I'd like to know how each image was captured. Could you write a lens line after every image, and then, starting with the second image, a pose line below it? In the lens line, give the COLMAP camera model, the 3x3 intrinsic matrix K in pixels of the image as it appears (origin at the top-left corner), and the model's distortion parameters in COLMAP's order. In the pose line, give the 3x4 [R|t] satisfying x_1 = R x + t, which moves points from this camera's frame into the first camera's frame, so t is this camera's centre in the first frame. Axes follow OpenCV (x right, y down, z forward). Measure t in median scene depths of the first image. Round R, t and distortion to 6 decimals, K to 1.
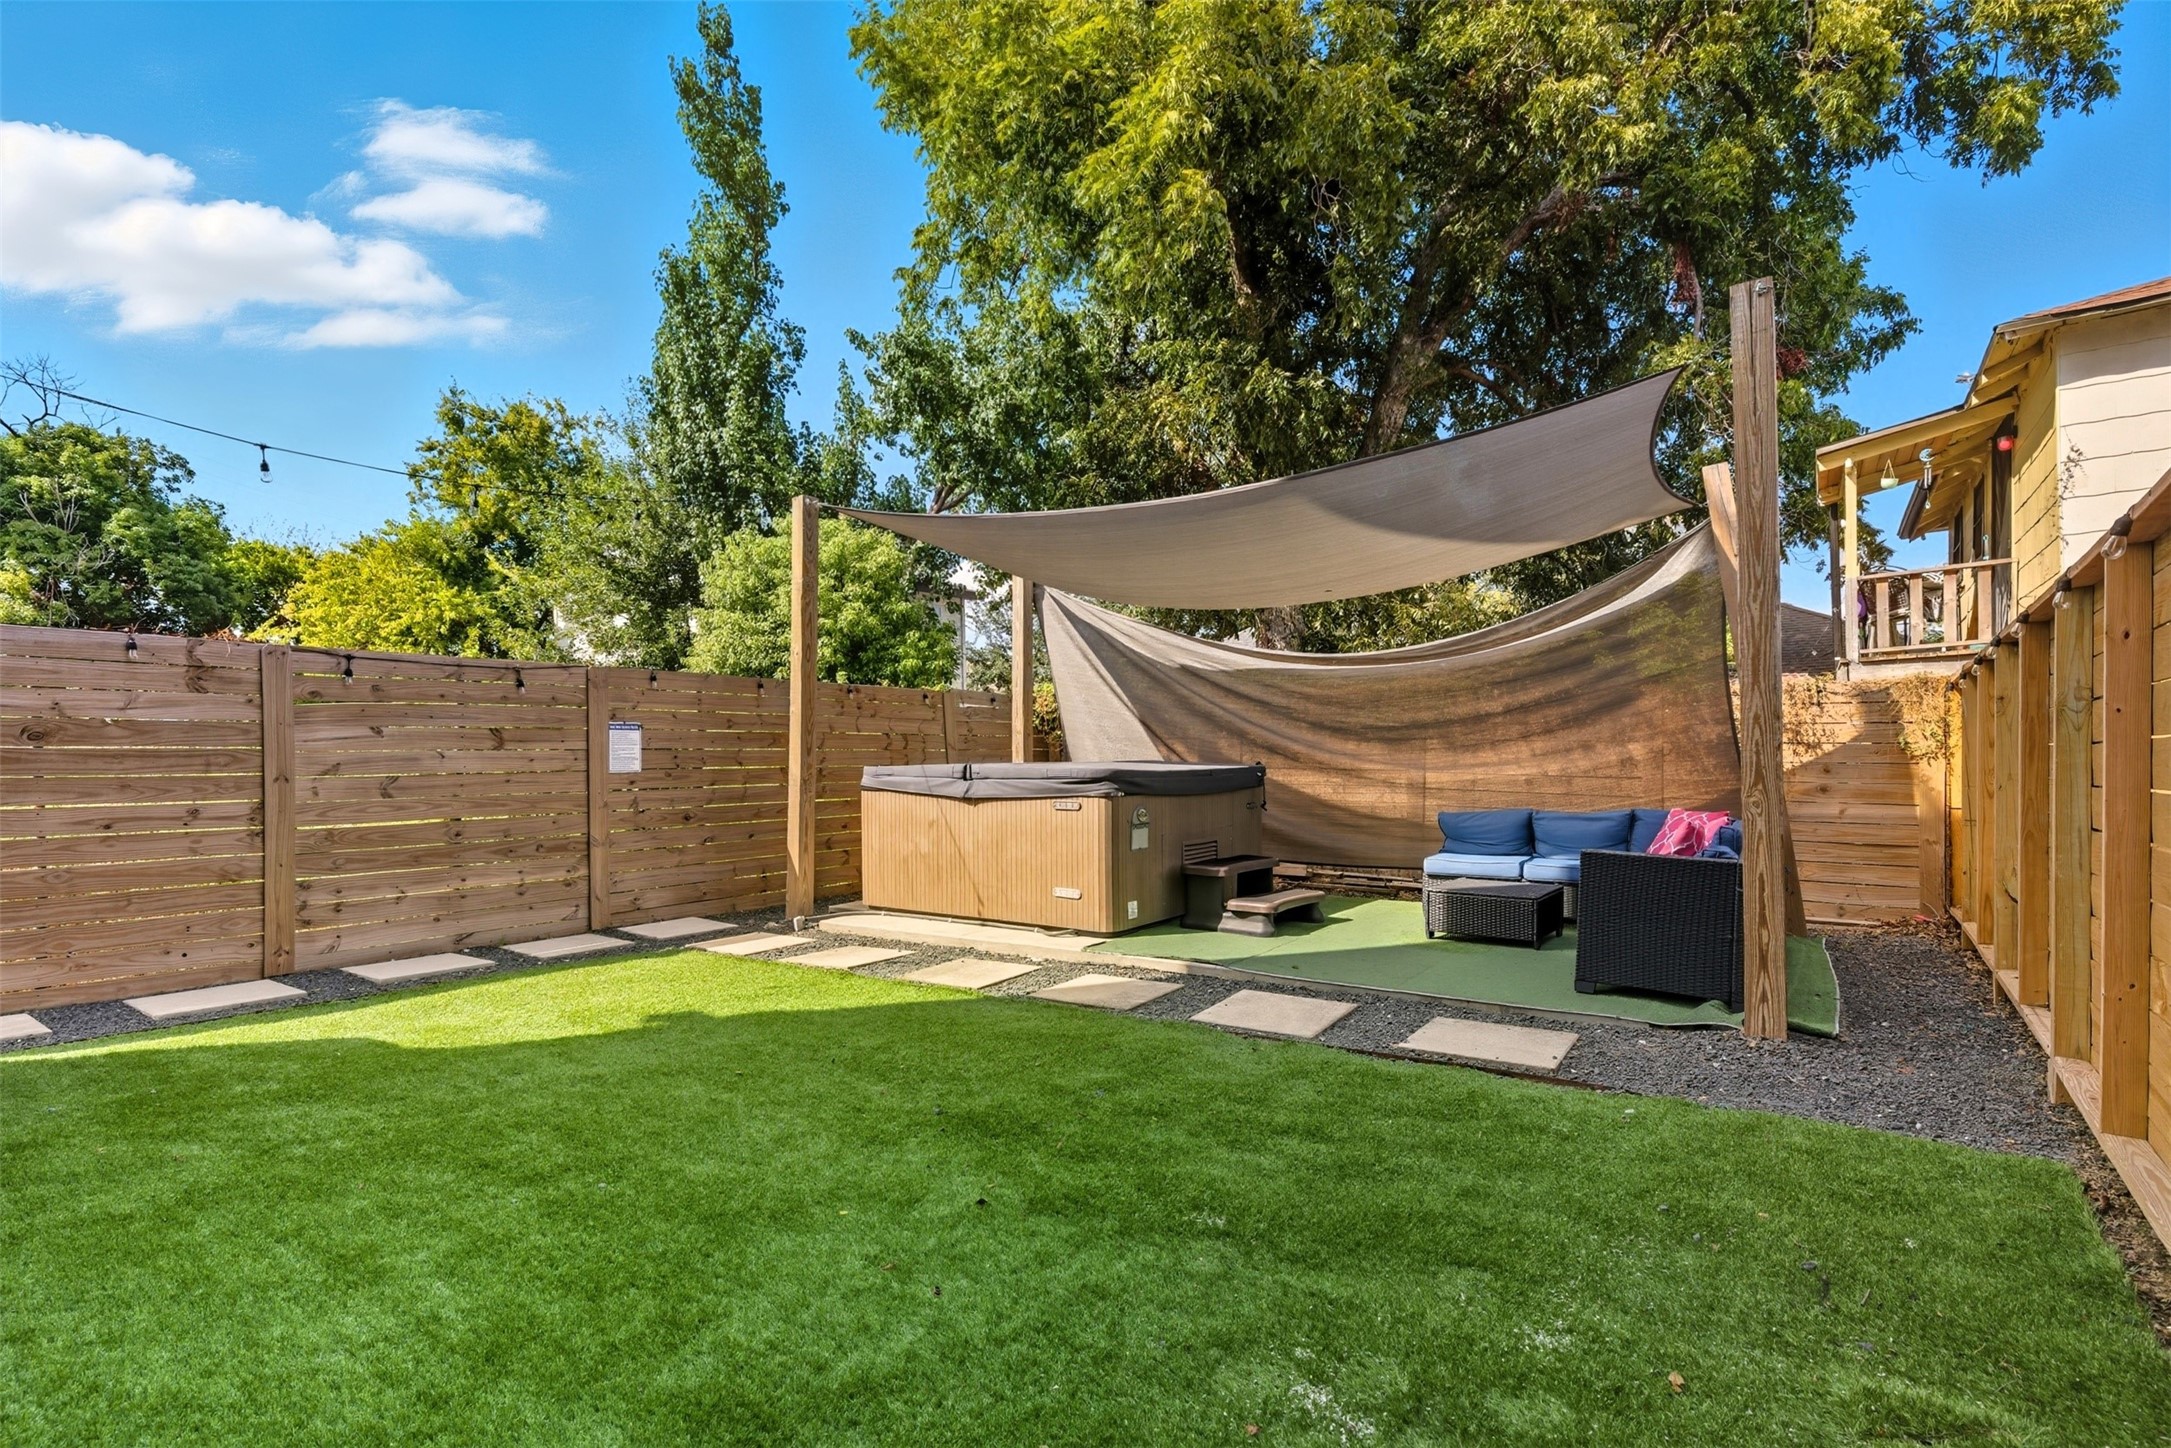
lens RADIAL K [[1002.1, 0, 1082.6], [0, 1002.1, 759.8], [0, 0, 1]] dist [-0.000843, -0.000440]
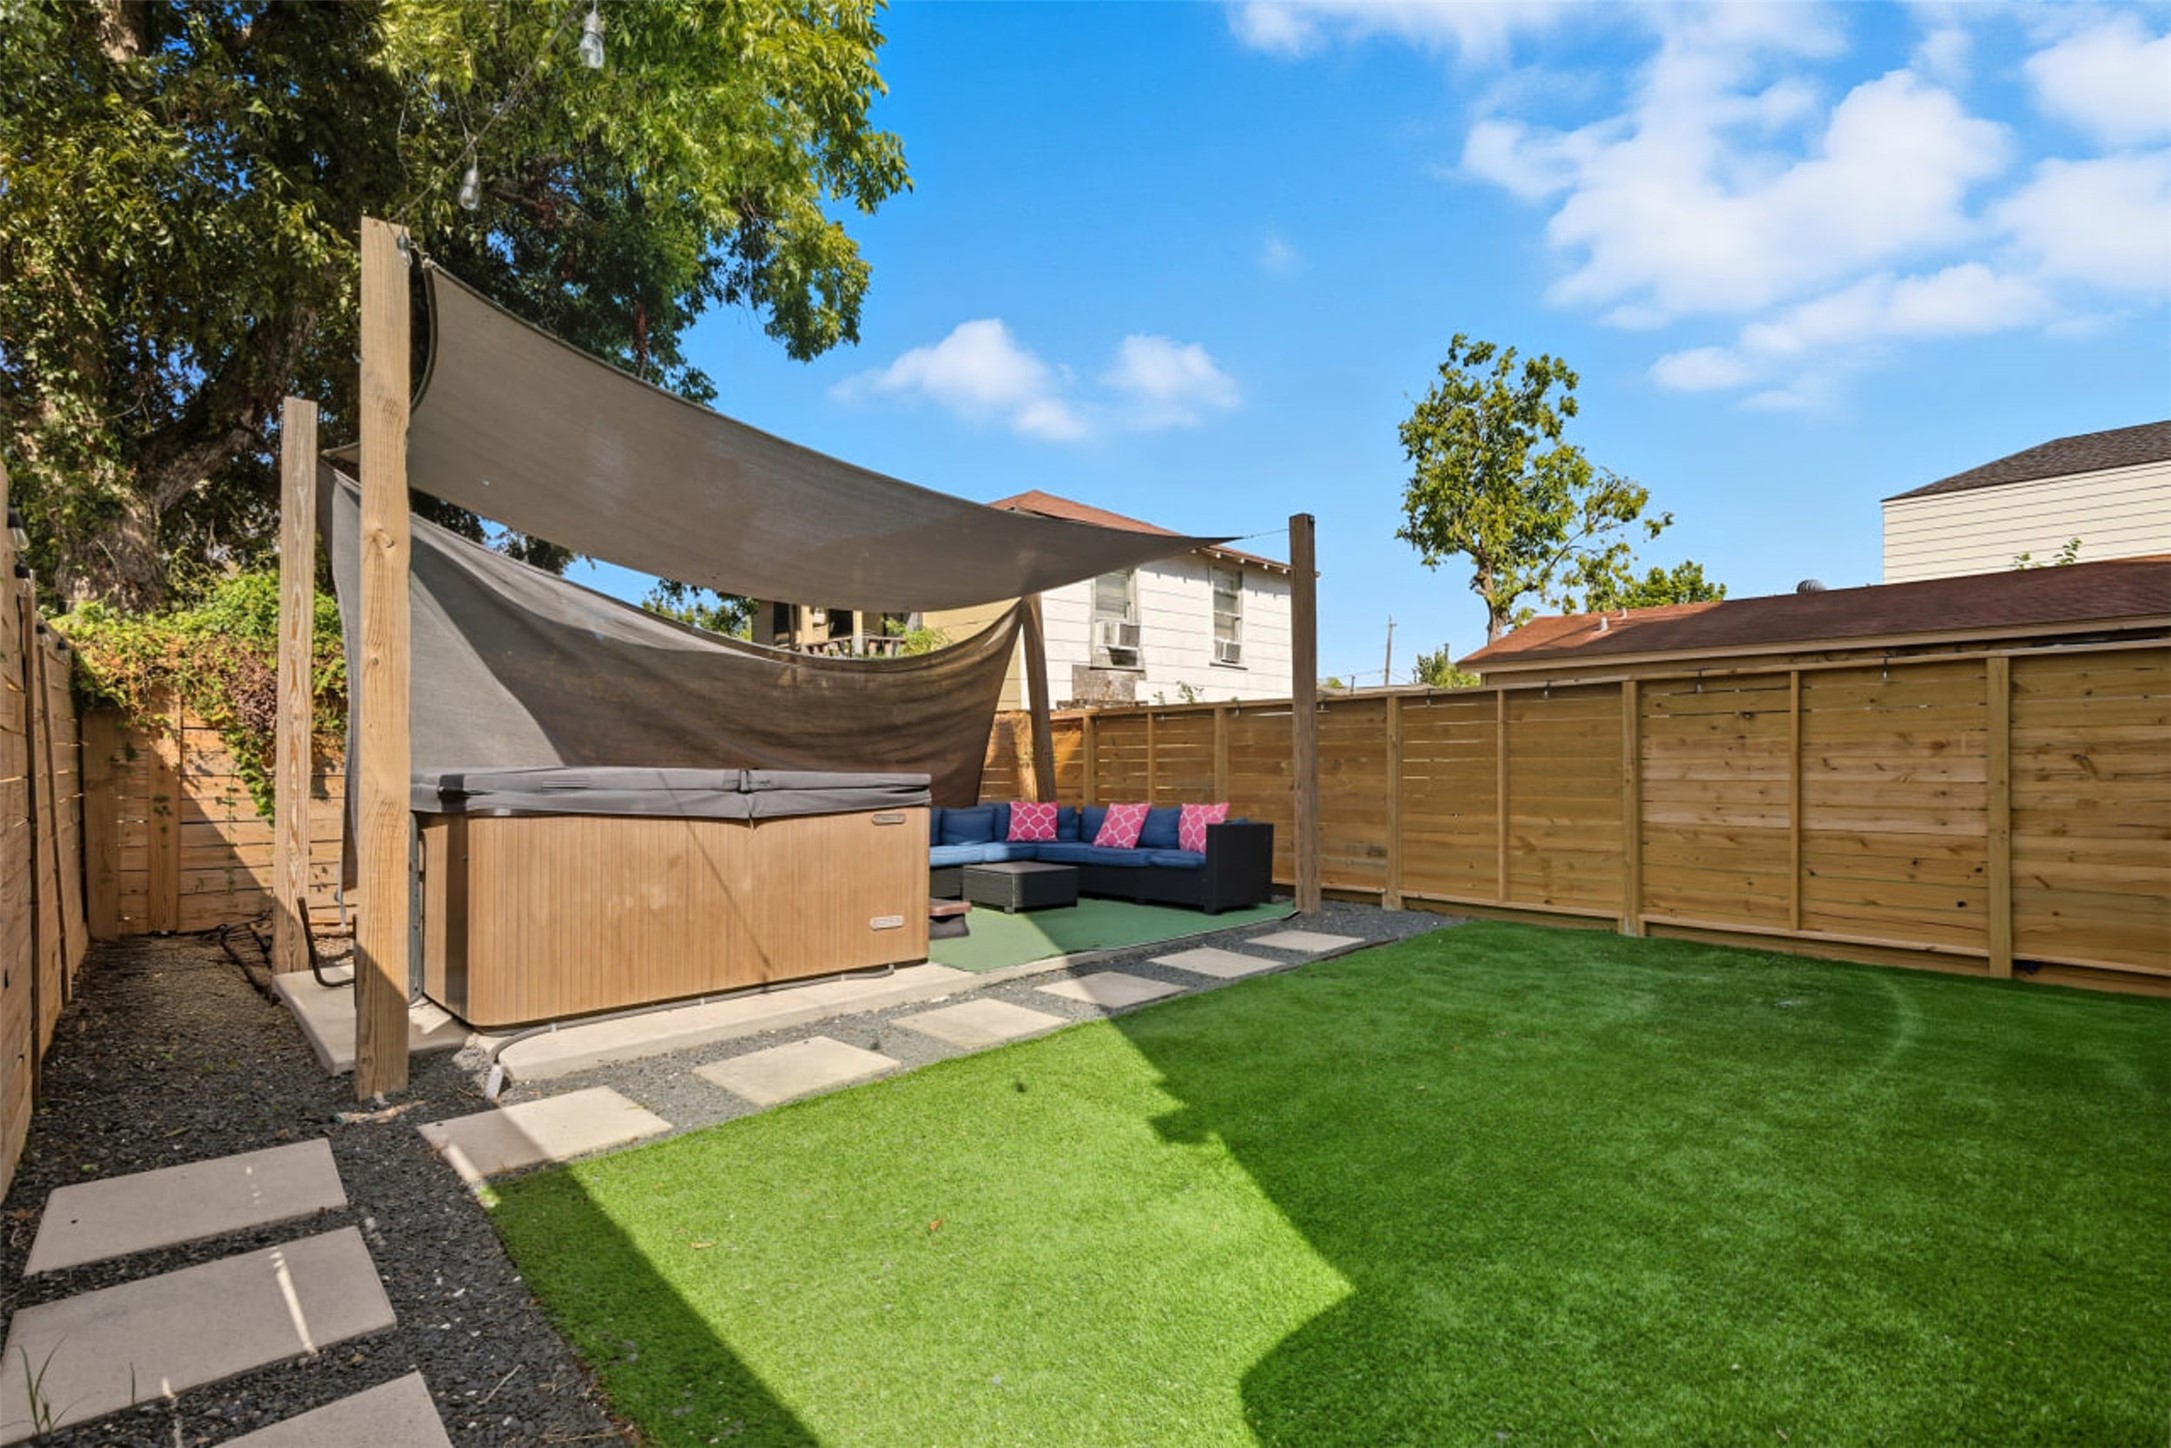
lens RADIAL K [[1002.1, 0, 1082.6], [0, 1002.1, 759.8], [0, 0, 1]] dist [-0.000843, -0.000440]
pose [[0.197788, 0.011191, 0.980181, -0.756701], [0.002065, 0.999928, -0.011834, 0.006522], [-0.980243, 0.004364, 0.197750, 0.635048]]
